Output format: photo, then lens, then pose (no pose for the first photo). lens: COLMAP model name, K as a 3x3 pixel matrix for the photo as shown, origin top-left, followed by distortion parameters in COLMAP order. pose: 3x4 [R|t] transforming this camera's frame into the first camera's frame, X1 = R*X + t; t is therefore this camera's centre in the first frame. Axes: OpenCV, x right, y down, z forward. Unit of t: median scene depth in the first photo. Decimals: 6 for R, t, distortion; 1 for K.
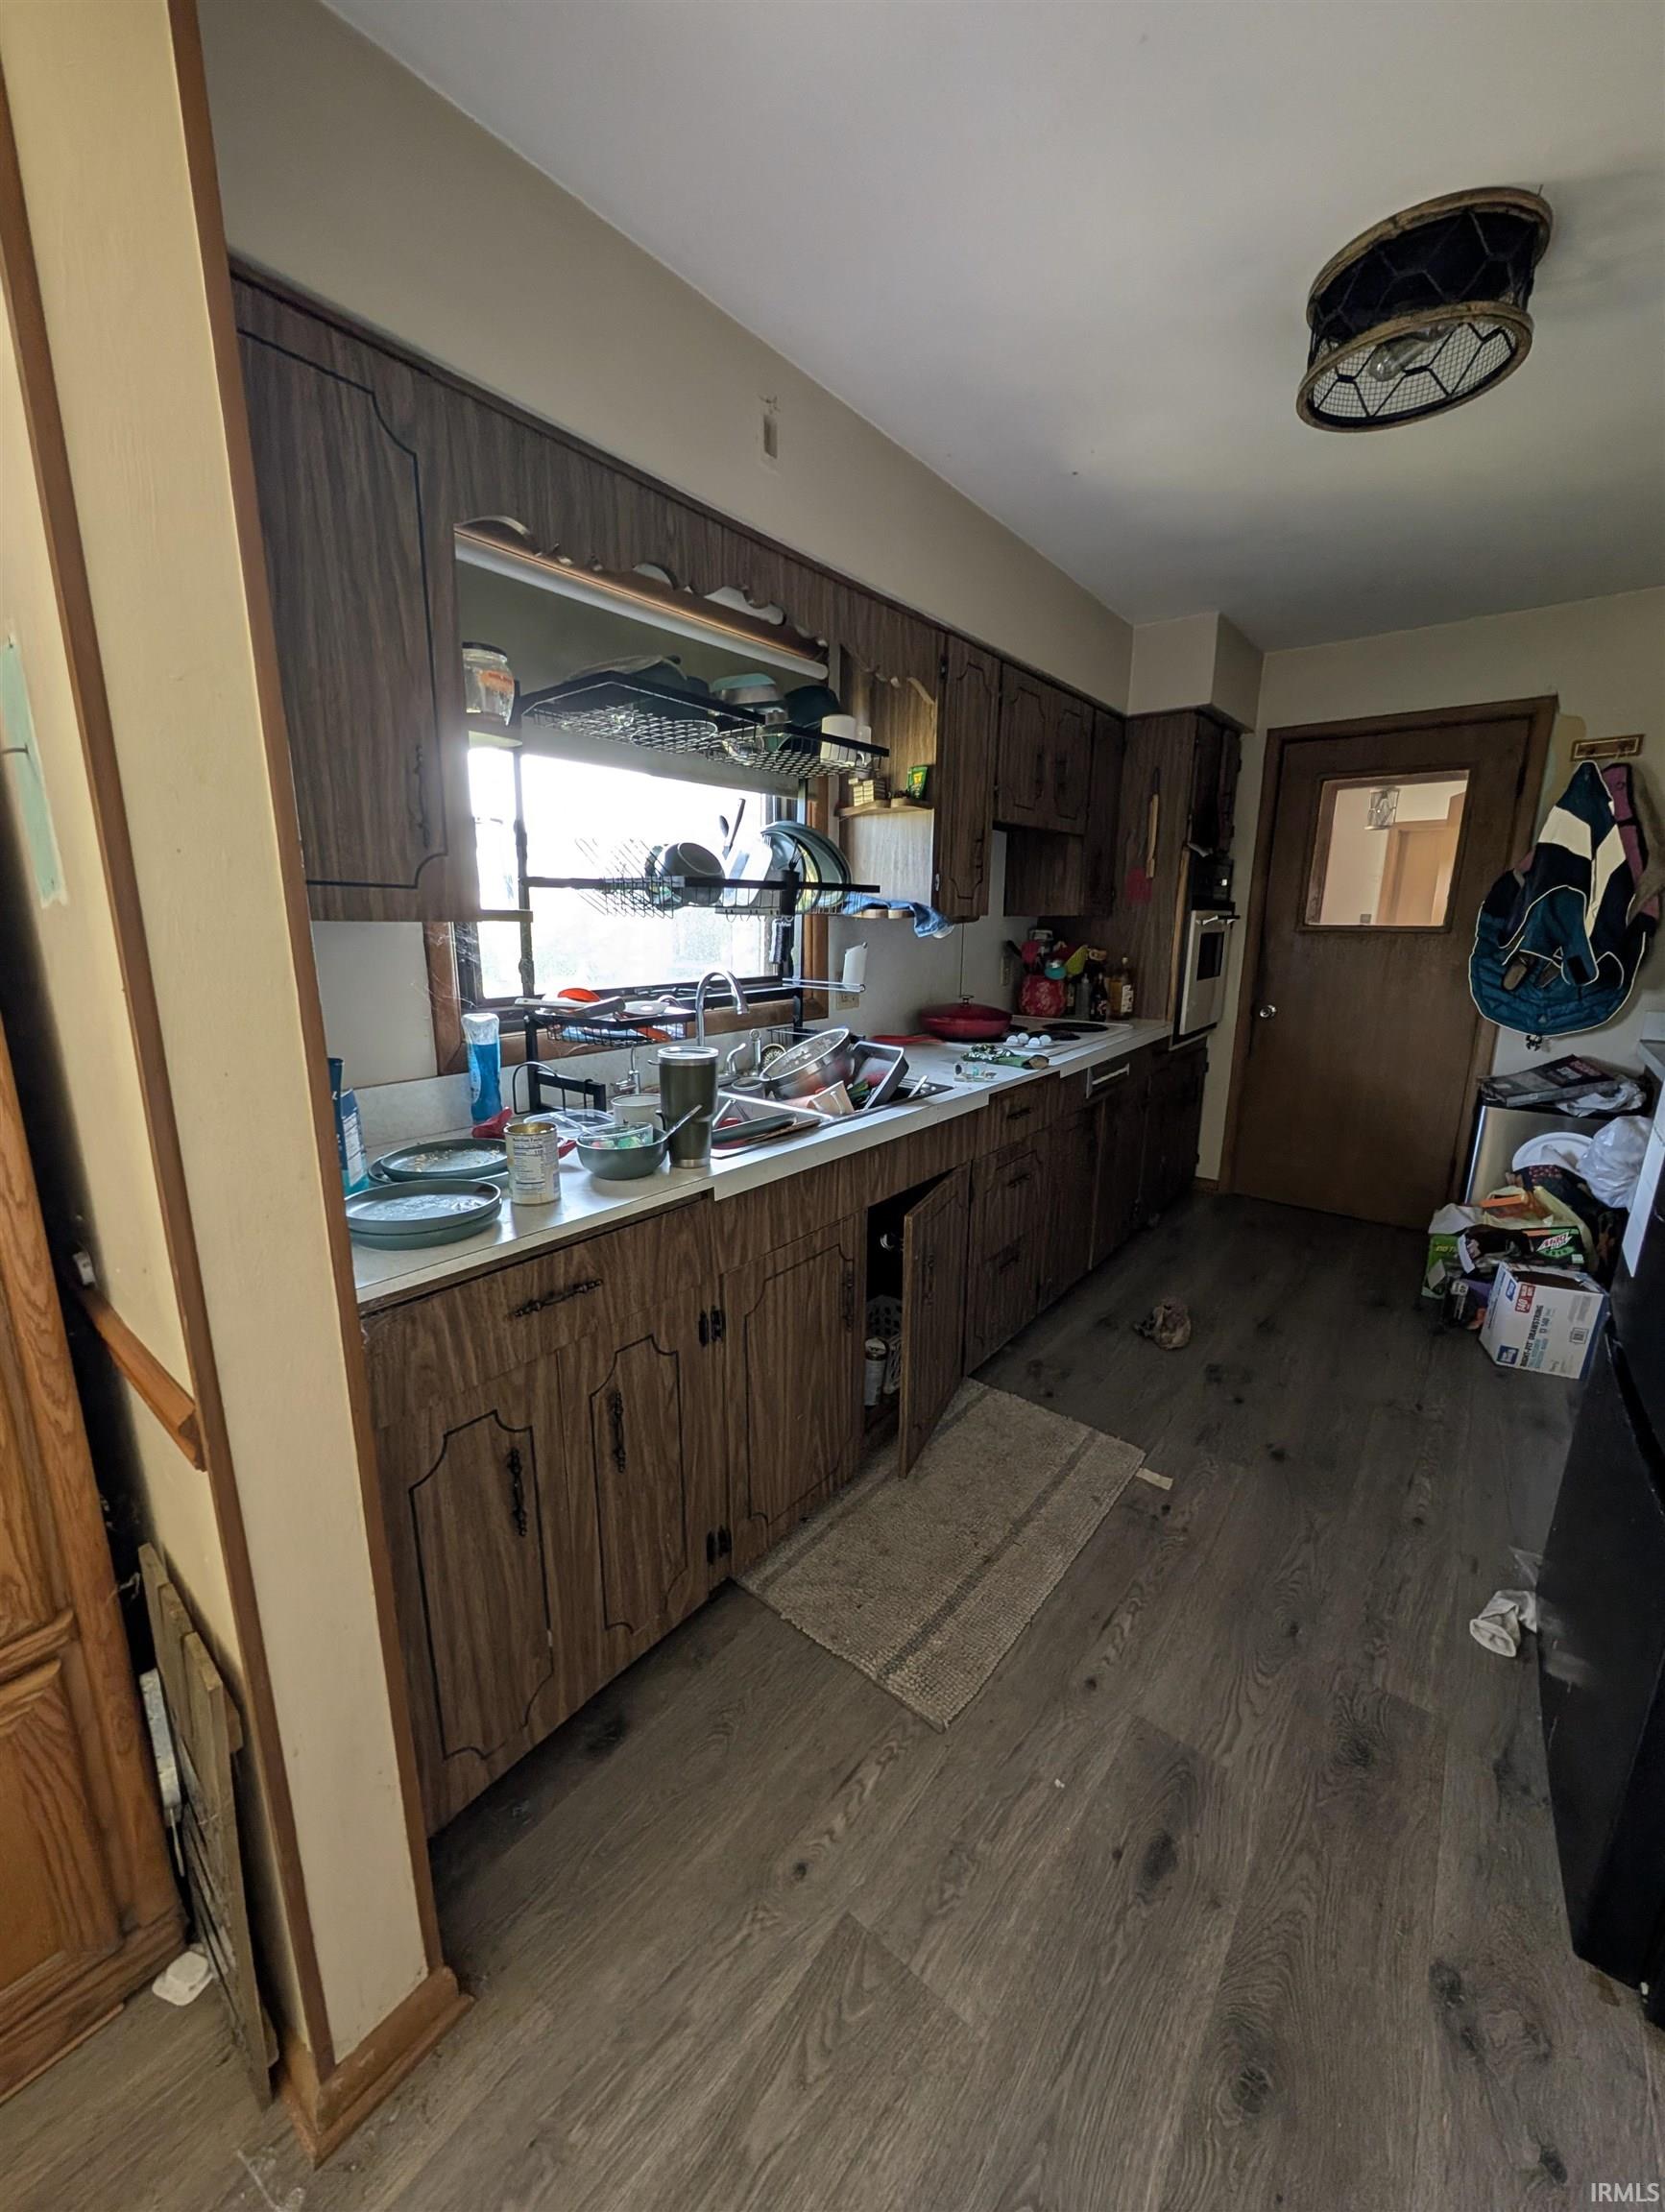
lens RADIAL K [[834.2, 0, 815.6], [0, 834.2, 1100.6], [0, 0, 1]] dist [-0.000786, 0.000067]
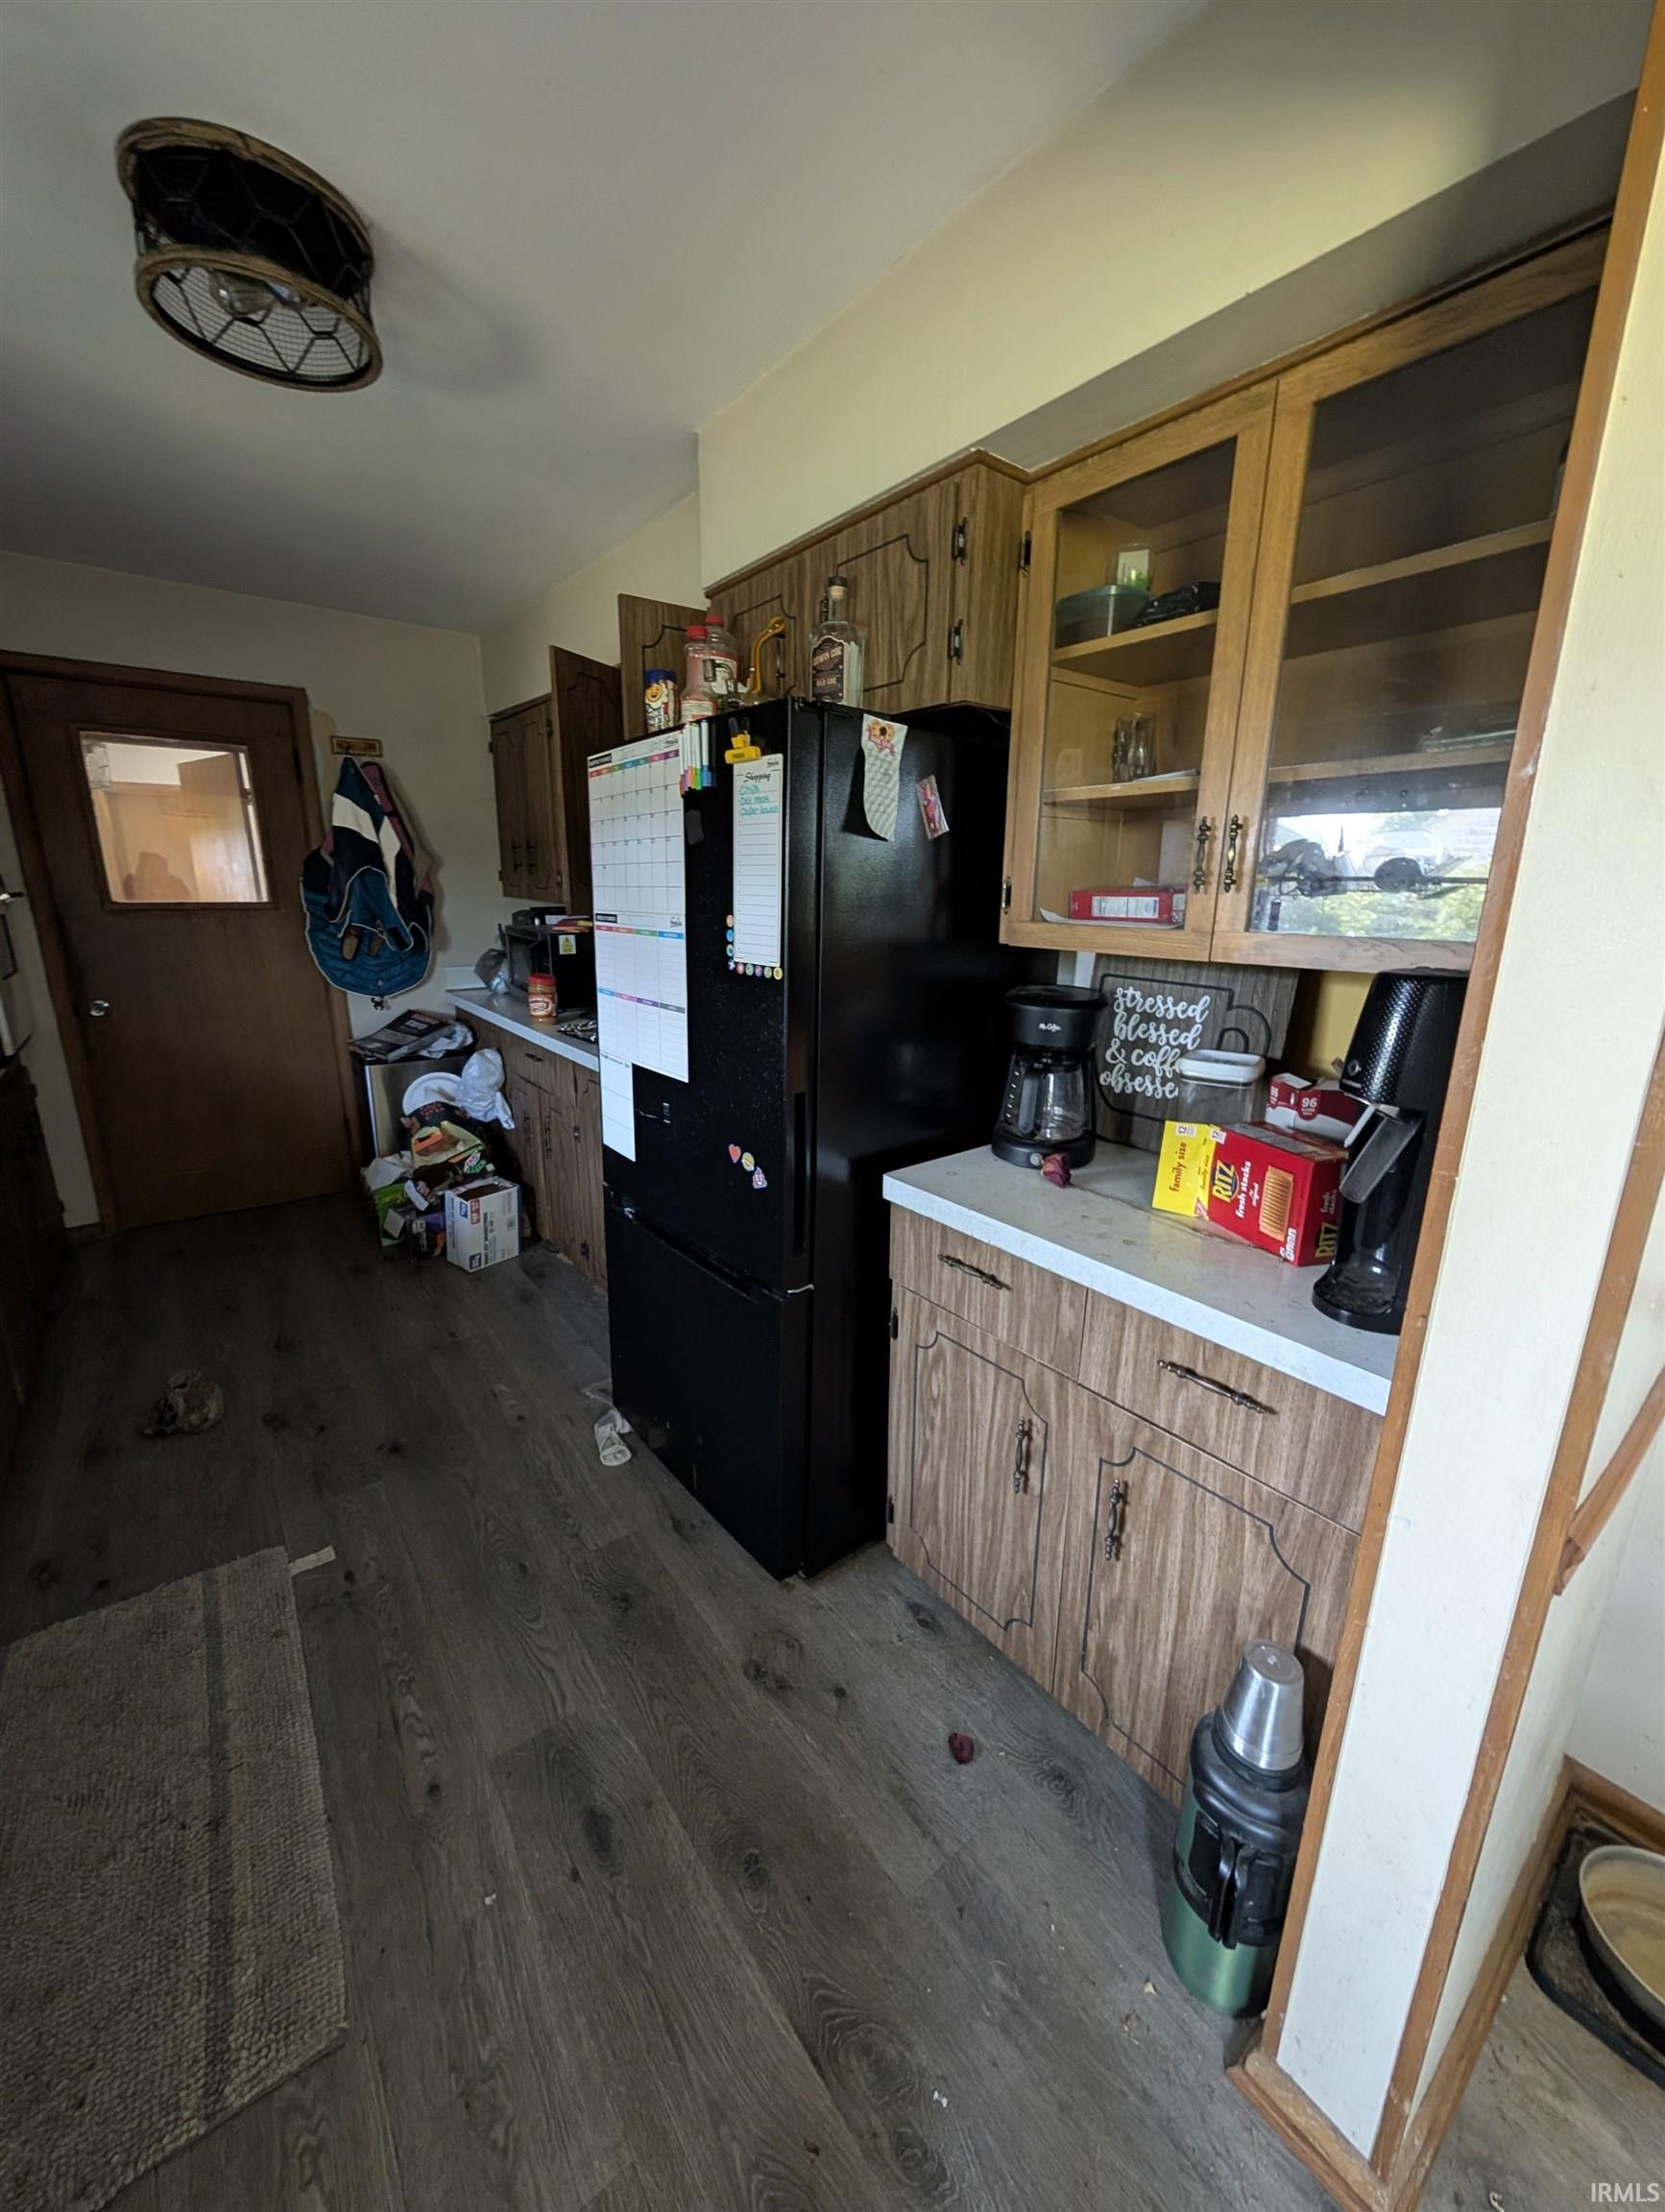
lens RADIAL K [[834.2, 0, 825.8], [0, 834.2, 1100.7], [0, 0, 1]] dist [-0.000786, 0.000067]
pose [[0.233943, -0.241426, 0.941799, -0.129155], [0.202695, 0.959505, 0.195615, -0.049905], [-0.950887, 0.145135, 0.273405, 0.148526]]
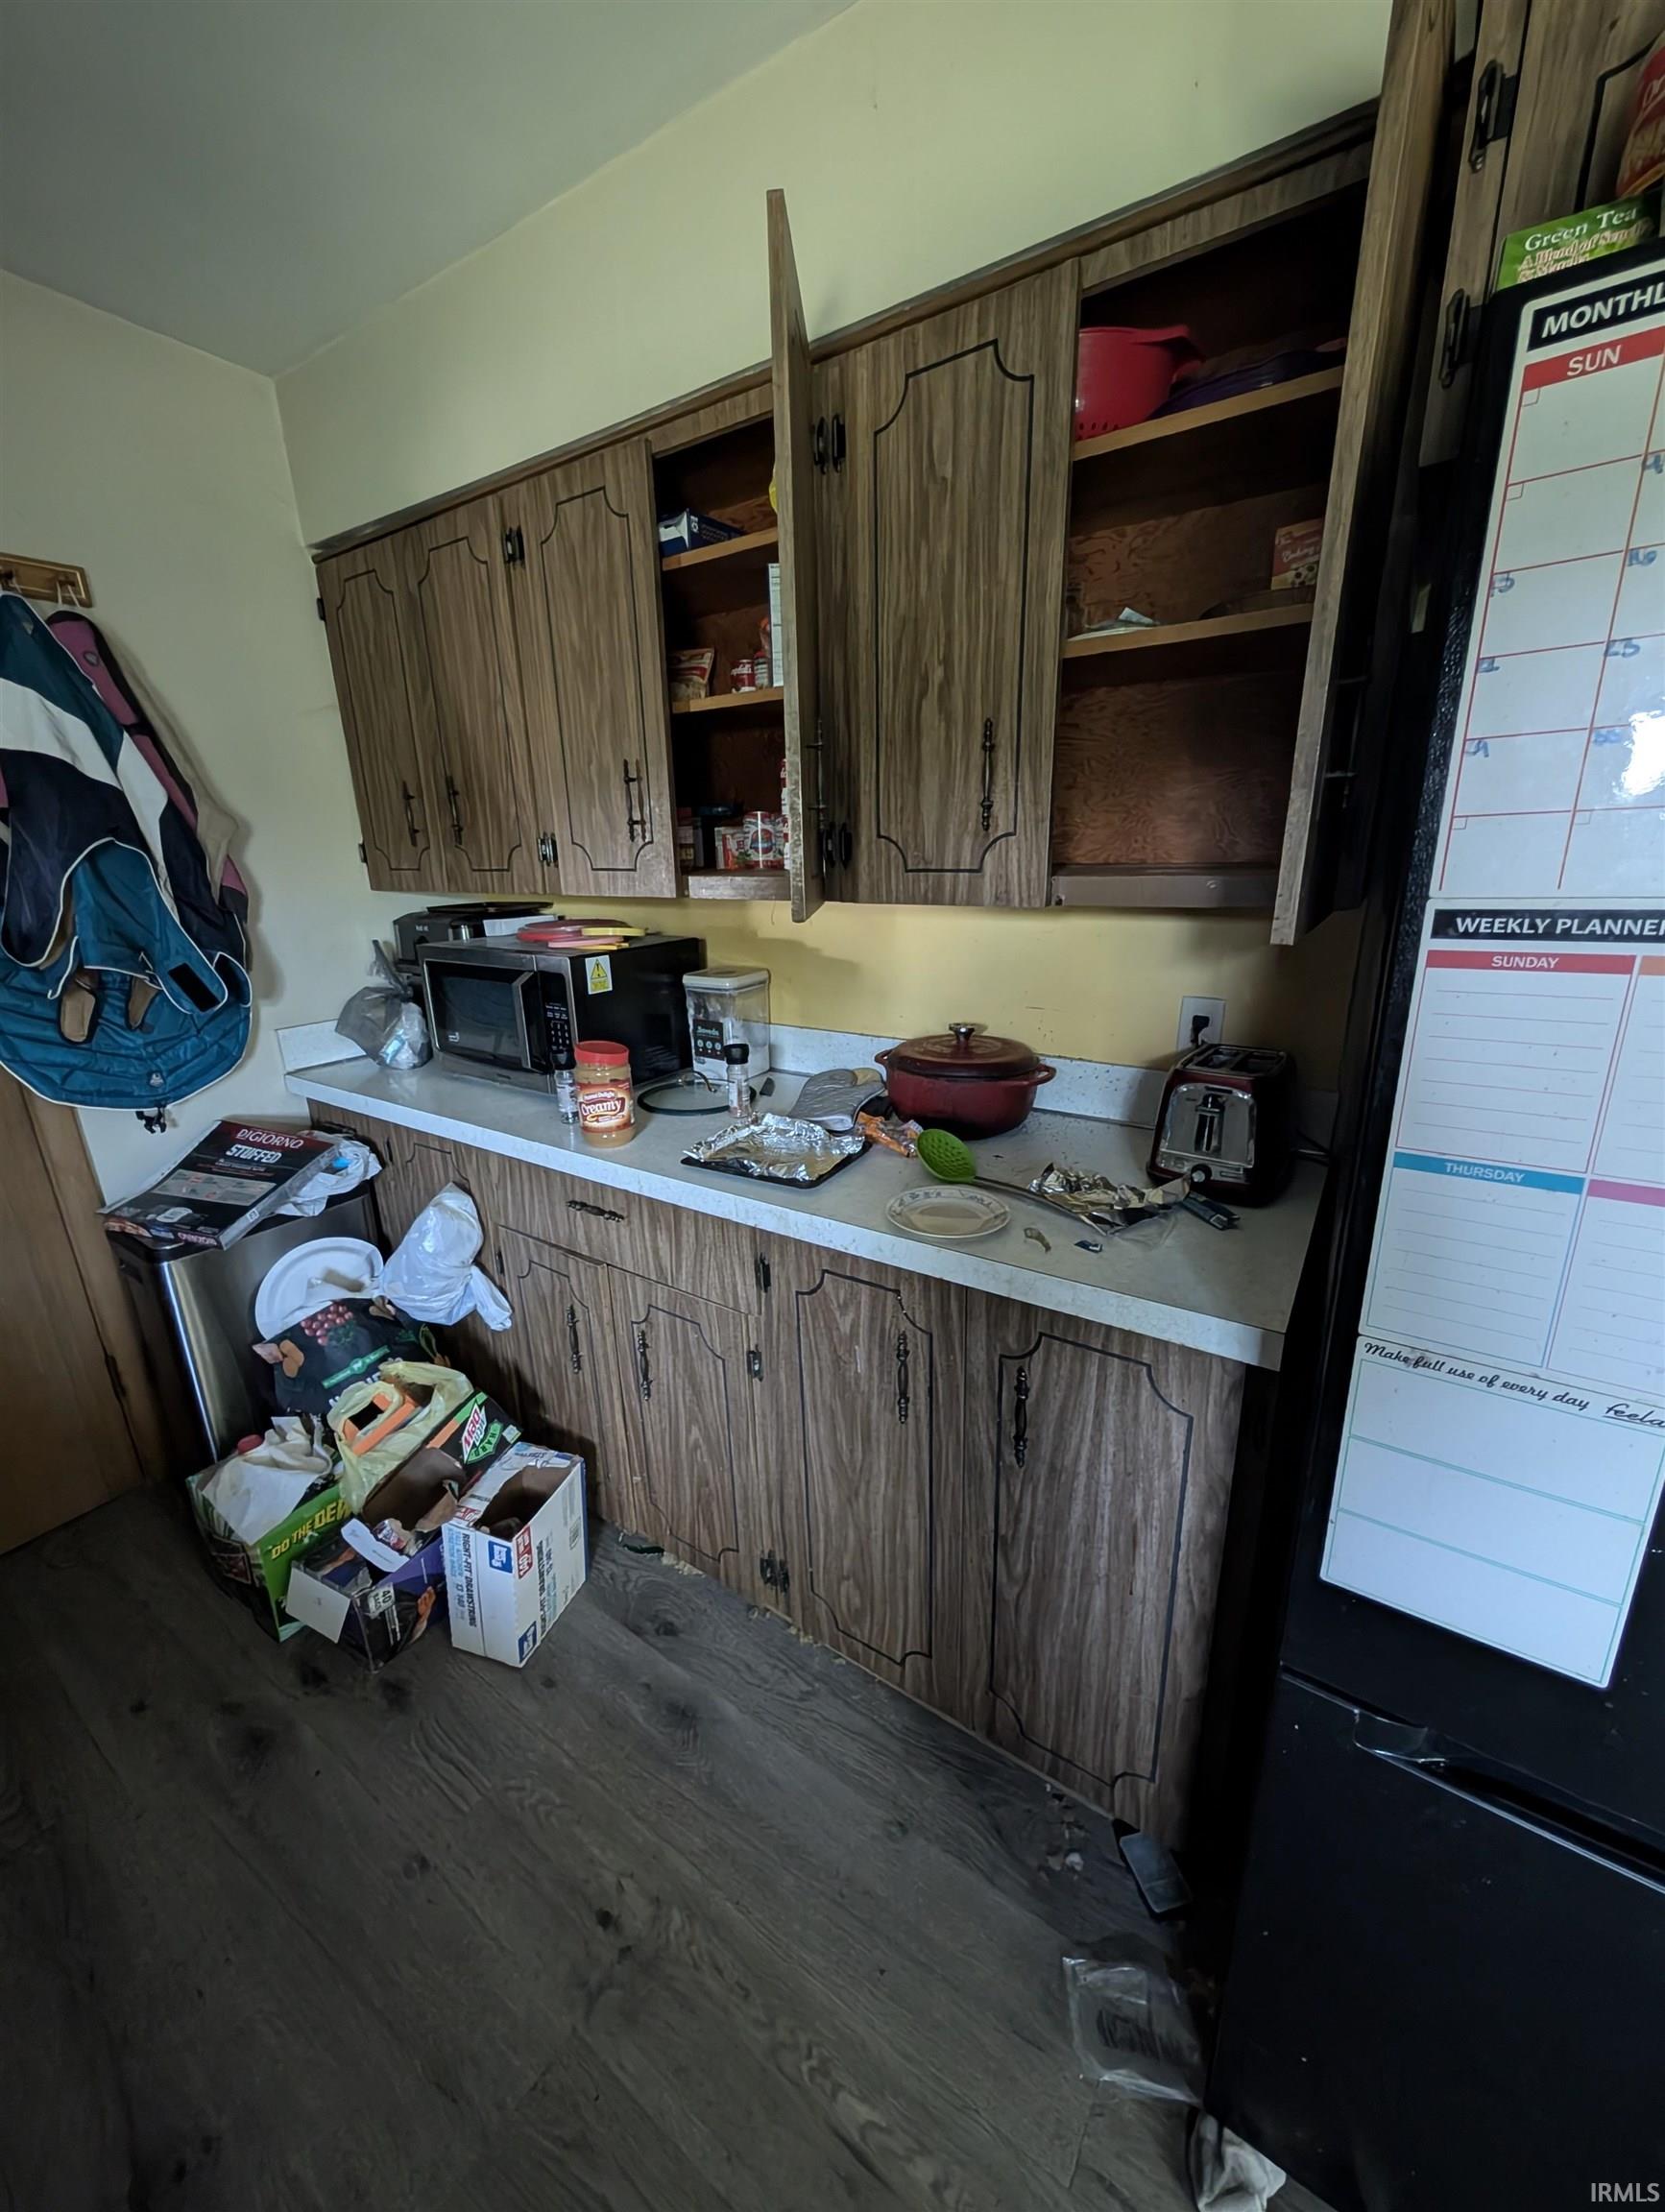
lens RADIAL K [[834.2, 0, 824.9], [0, 834.2, 1101.0], [0, 0, 1]] dist [-0.000786, 0.000067]
pose [[-0.083084, -0.279589, 0.956518, 0.346015], [0.247566, 0.923956, 0.291575, -0.162998], [-0.965302, 0.261027, -0.007550, 0.681917]]
